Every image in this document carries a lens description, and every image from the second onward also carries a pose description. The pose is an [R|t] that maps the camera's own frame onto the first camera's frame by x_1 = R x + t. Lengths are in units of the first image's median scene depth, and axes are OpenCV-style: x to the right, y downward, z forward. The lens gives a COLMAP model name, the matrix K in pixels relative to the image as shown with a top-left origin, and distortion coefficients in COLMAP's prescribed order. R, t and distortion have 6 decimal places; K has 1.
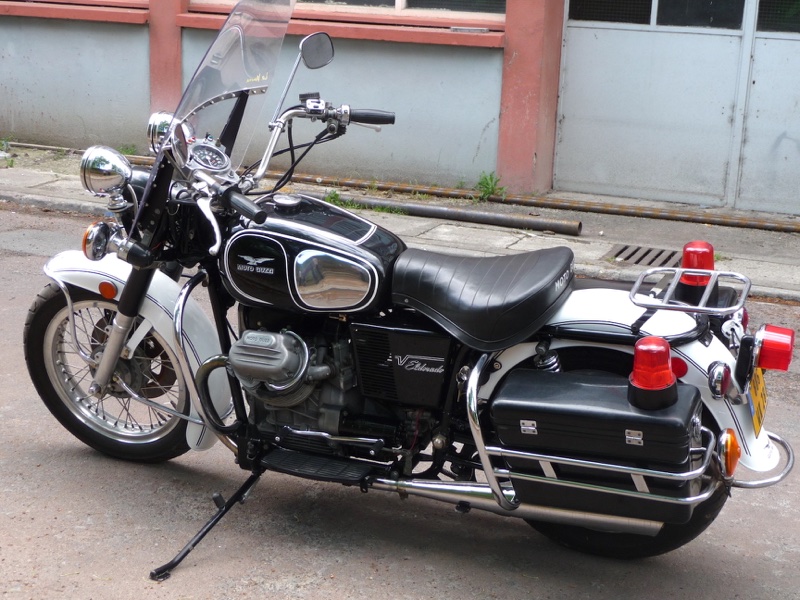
lens RADIAL K [[1303.7, 0, 400.2], [0, 1303.7, 298.4], [0, 0, 1]] dist [0.064500, 0.000000]
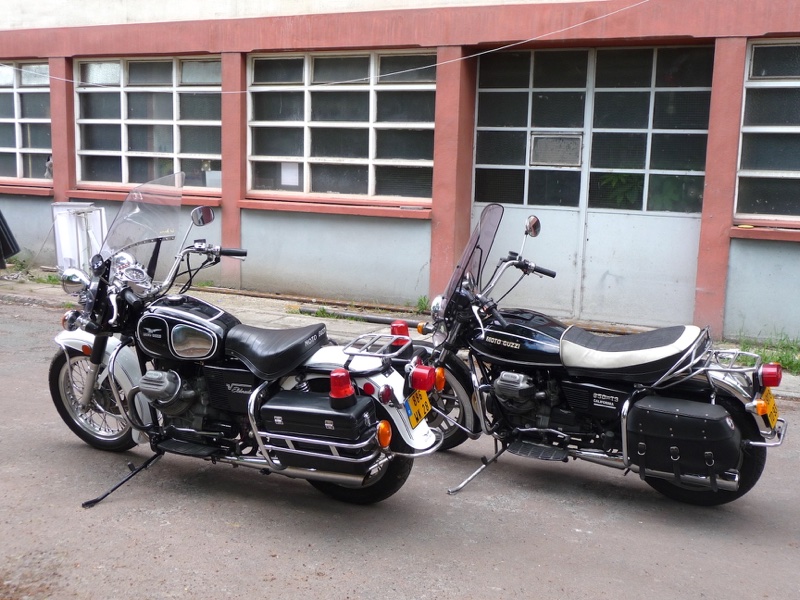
lens RADIAL K [[881.2, 0, 399.8], [0, 881.2, 301.4], [0, 0, 1]] dist [-0.006432, 0.000000]
pose [[0.998058, -0.000990, -0.062289, 0.292134], [-0.005304, 0.994893, -0.100796, 0.049284], [0.062071, 0.100930, 0.992955, -0.178117]]
